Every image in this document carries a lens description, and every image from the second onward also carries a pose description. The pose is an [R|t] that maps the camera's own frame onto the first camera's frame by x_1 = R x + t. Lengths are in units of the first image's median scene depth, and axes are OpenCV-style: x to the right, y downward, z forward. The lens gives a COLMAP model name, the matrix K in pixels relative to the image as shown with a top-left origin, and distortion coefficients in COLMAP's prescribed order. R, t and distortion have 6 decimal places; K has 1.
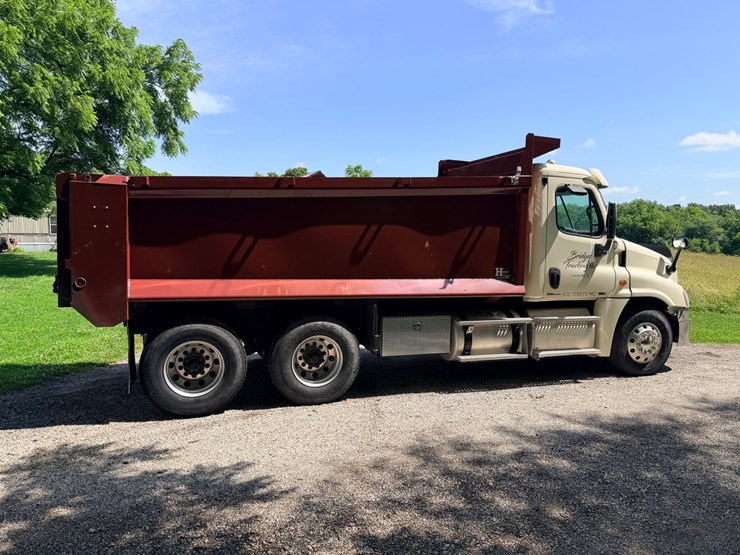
lens RADIAL K [[521.7, 0, 370.0], [0, 521.7, 277.5], [0, 0, 1]] dist [0.073881, -0.104503]
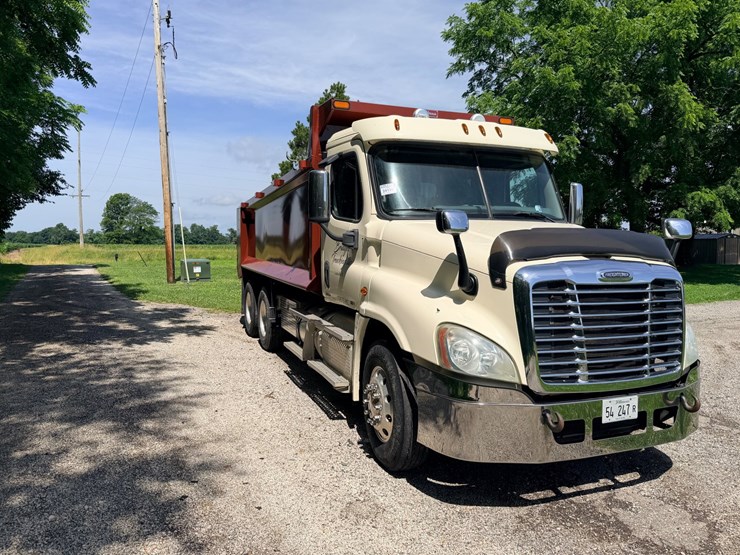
lens RADIAL K [[553.2, 0, 370.0], [0, 553.2, 277.5], [0, 0, 1]] dist [0.072341, -0.117520]
pose [[0.036404, 0.051366, -0.998016, 1.234600], [-0.086016, 0.995133, 0.048080, -0.041653], [0.995628, 0.084096, 0.040645, 1.067443]]
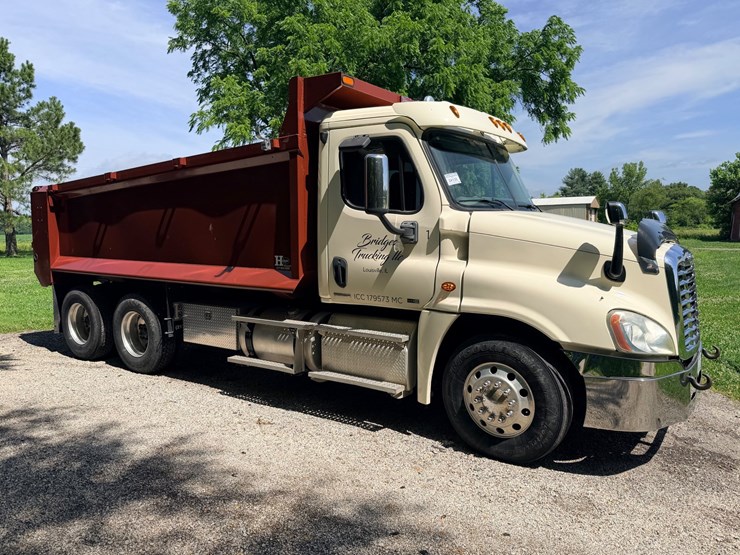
lens RADIAL K [[553.2, 0, 370.0], [0, 553.2, 277.5], [0, 0, 1]] dist [0.072341, -0.117520]
pose [[0.587390, 0.050255, -0.807742, 1.013368], [-0.044795, 0.998559, 0.029552, -0.016222], [0.808063, 0.018824, 0.588795, 0.613741]]
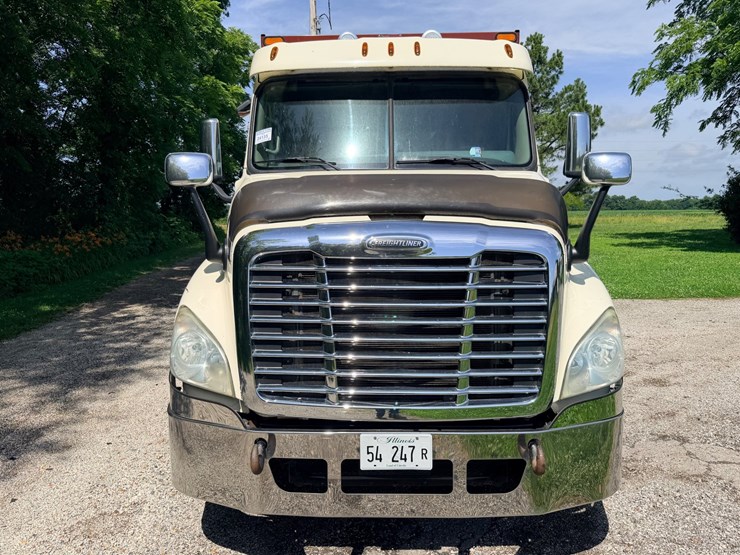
lens RADIAL K [[562.5, 0, 372.5], [0, 562.5, 275.4], [0, 0, 1]] dist [0.009695, -0.011679]
pose [[-0.353188, 0.094600, -0.930757, 1.029180], [-0.070164, 0.989394, 0.127185, -0.062555], [0.932918, 0.110225, -0.342805, 1.440371]]
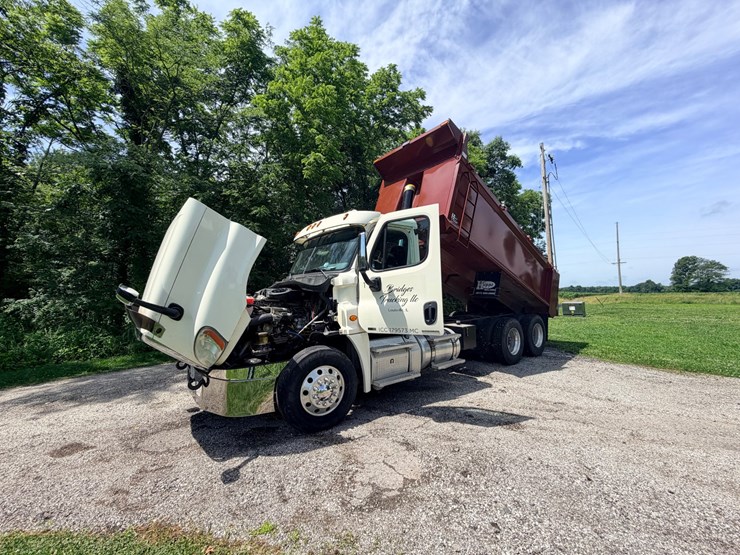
lens RADIAL K [[294.9, 0, 366.9], [0, 294.9, 275.5], [0, 0, 1]] dist [0.000125, -0.000012]
pose [[-0.947549, -0.021951, -0.318856, 0.571933], [-0.026959, 0.999573, 0.011301, -0.108002], [0.318472, 0.019304, -0.947736, 1.979645]]
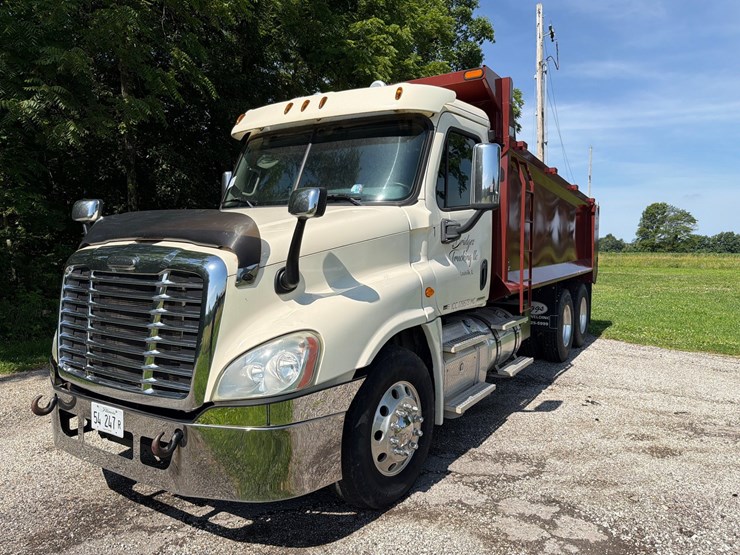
lens RADIAL K [[521.7, 0, 370.0], [0, 521.7, 277.5], [0, 0, 1]] dist [0.073881, -0.104503]
pose [[-0.784679, 0.018198, -0.619636, 0.802319], [-0.064476, 0.991752, 0.110776, -0.088466], [0.616541, 0.126875, -0.777033, 1.807669]]
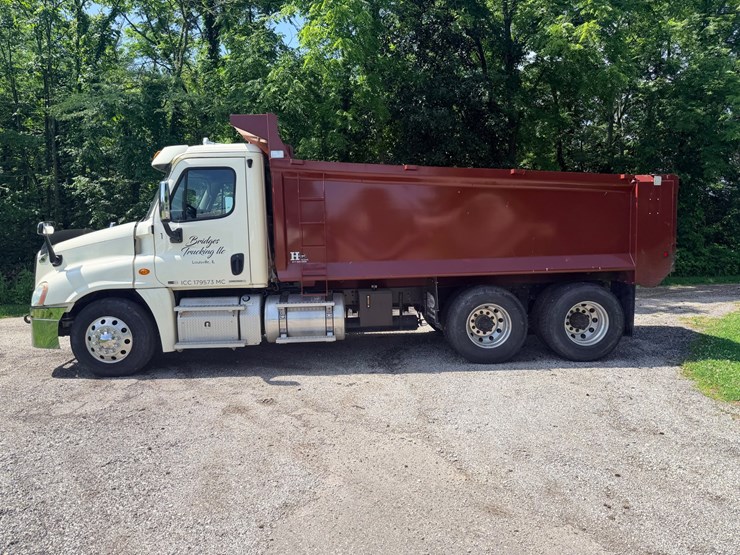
lens RADIAL K [[521.7, 0, 370.0], [0, 521.7, 277.5], [0, 0, 1]] dist [0.073881, -0.104503]
pose [[-0.959752, -0.030615, 0.279174, -0.264867], [0.020505, 0.983749, 0.178374, -0.170065], [-0.280098, 0.176920, -0.943528, 2.220338]]
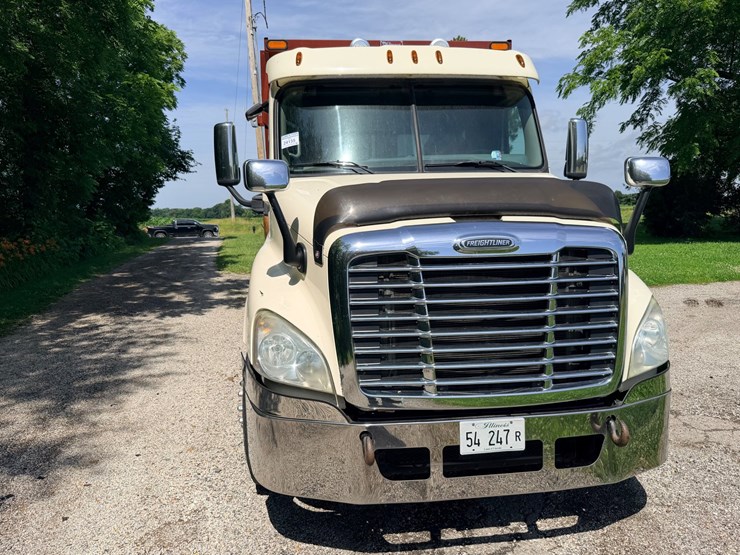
lens RADIAL K [[562.5, 0, 372.5], [0, 562.5, 275.4], [0, 0, 1]] dist [0.009695, -0.011679]
pose [[-0.219975, 0.104939, -0.969845, 1.082545], [-0.055161, 0.991268, 0.119768, -0.058053], [0.973945, 0.079844, -0.212266, 1.337695]]
